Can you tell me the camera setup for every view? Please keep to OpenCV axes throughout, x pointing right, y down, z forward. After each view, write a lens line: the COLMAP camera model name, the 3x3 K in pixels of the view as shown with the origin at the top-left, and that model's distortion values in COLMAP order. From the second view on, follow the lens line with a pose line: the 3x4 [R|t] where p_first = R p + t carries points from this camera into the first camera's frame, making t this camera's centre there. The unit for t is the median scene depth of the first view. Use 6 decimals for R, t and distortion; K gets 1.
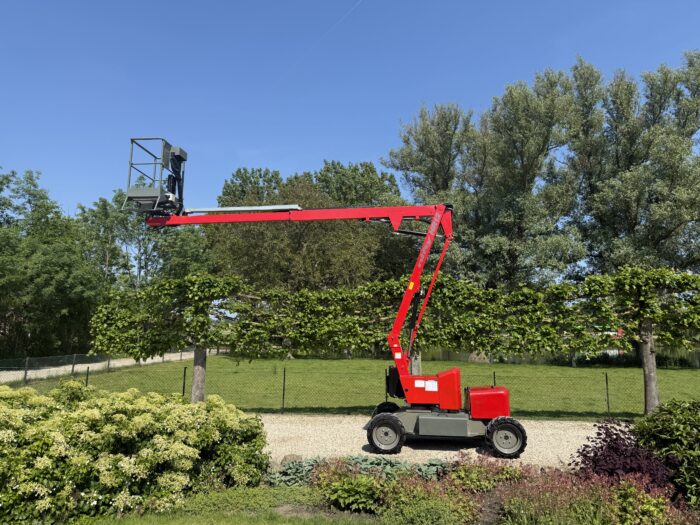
lens RADIAL K [[487.3, 0, 350.7], [0, 487.3, 261.4], [0, 0, 1]] dist [0.065110, -0.073676]
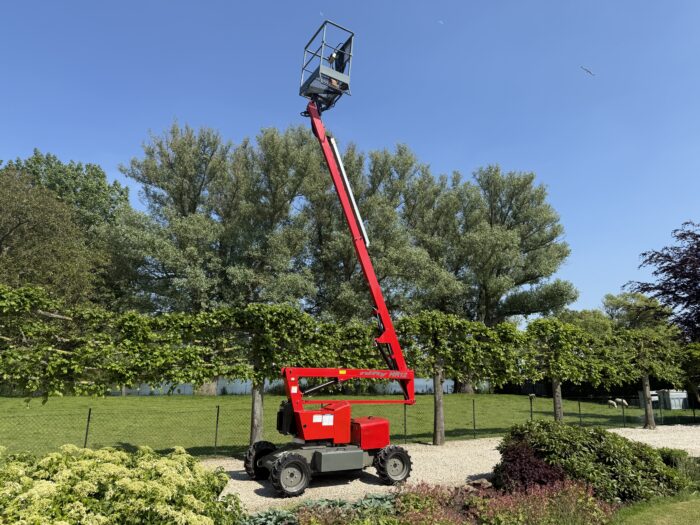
lens RADIAL K [[487.3, 0, 355.7], [0, 487.3, 256.4], [0, 0, 1]] dist [0.065110, -0.073676]
pose [[0.812829, 0.135160, 0.566605, -0.290463], [-0.095058, 0.990446, -0.099899, 0.013921], [-0.574694, 0.027340, 0.817912, 0.103624]]
